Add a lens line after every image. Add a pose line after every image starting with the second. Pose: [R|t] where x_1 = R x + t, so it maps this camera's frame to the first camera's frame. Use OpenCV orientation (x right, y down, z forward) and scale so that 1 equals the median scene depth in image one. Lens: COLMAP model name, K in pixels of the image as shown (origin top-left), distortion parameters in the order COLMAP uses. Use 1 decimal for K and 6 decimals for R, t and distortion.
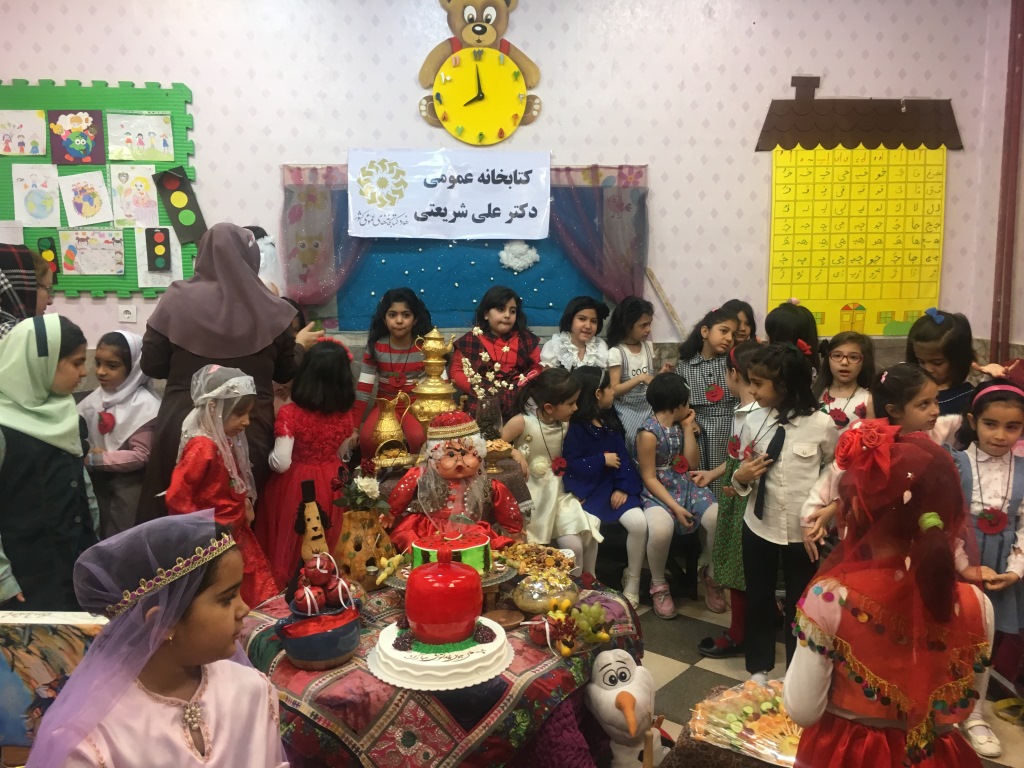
lens RADIAL K [[885.3, 0, 512.0], [0, 885.3, 384.0], [0, 0, 1]] dist [0.083077, -0.104414]
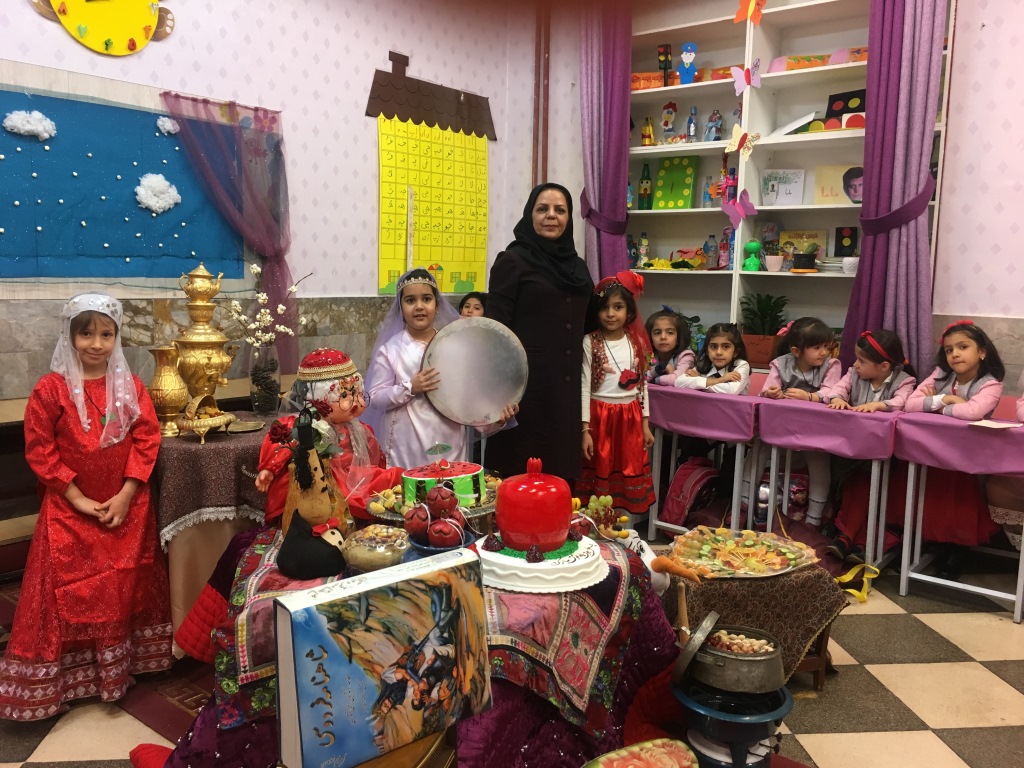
lens RADIAL K [[885.3, 0, 512.0], [0, 885.3, 384.0], [0, 0, 1]] dist [0.083077, -0.104414]
pose [[0.672743, -0.070956, 0.736466, -0.412572], [0.070138, 0.997024, 0.031990, 0.034210], [-0.736544, 0.030133, 0.675718, 0.172608]]
